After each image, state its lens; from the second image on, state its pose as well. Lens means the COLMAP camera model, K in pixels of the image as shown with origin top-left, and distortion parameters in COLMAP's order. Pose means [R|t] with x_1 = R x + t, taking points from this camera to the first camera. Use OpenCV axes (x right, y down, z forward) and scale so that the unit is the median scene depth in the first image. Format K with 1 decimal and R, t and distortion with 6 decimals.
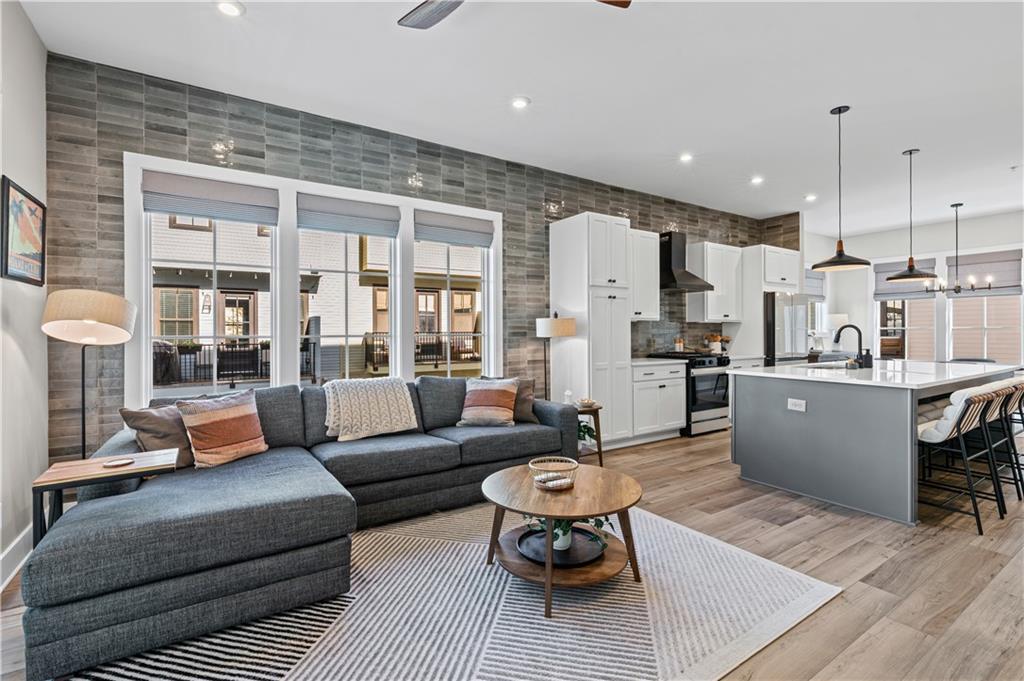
lens RADIAL K [[464.1, 0, 515.9], [0, 464.1, 338.5], [0, 0, 1]] dist [-0.000333, 0.000285]
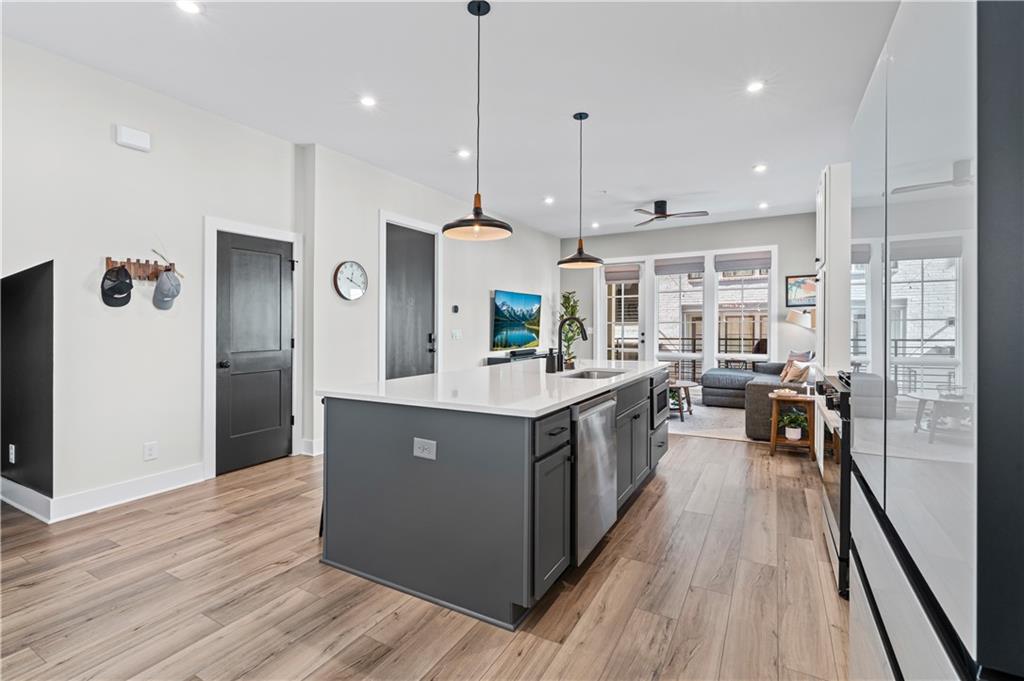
lens RADIAL K [[464.1, 0, 515.9], [0, 464.1, 338.5], [0, 0, 1]] dist [-0.000333, 0.000285]
pose [[-0.882907, 0.023544, -0.468958, 1.109119], [0.010712, 0.999492, 0.030011, -0.019387], [0.469427, 0.021474, -0.882710, 1.508553]]
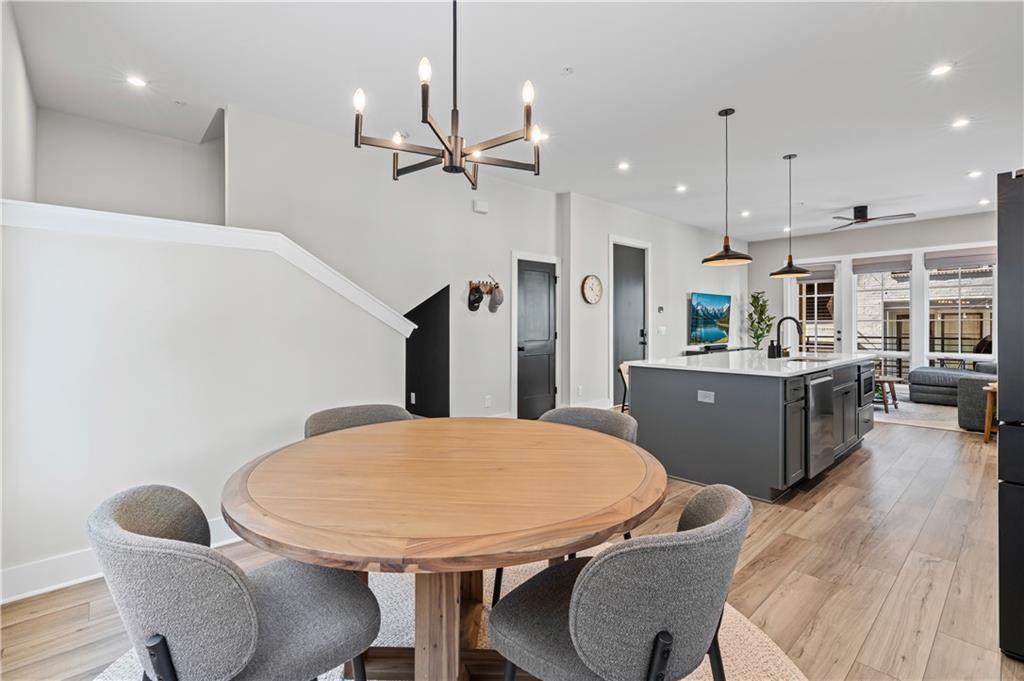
lens RADIAL K [[468.5, 0, 518.4], [0, 468.5, 324.8], [0, 0, 1]] dist [0.000406, 0.000806]
pose [[-0.985071, 0.008310, -0.171948, 1.407725], [0.007943, 0.999964, 0.002826, -0.020934], [0.171966, 0.001418, -0.985102, 1.767926]]
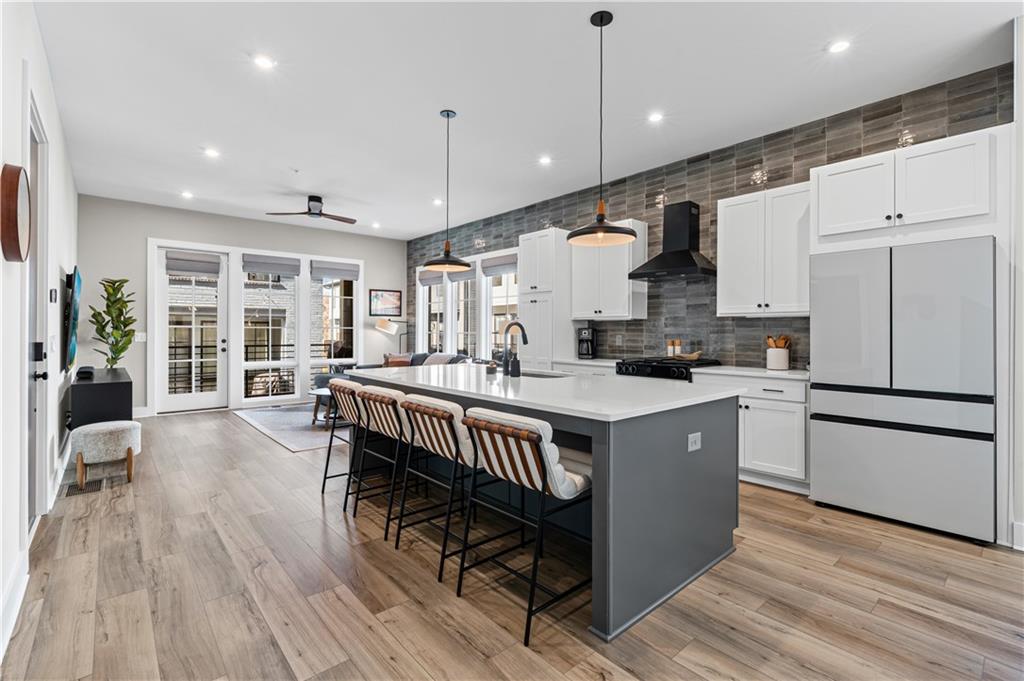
lens RADIAL K [[462.7, 0, 515.4], [0, 462.7, 329.1], [0, 0, 1]] dist [-0.000754, 0.000026]
pose [[0.157839, -0.000116, -0.987465, 1.436260], [-0.005997, 0.999981, -0.001076, -0.017768], [0.987447, 0.006092, 0.157836, 0.808612]]
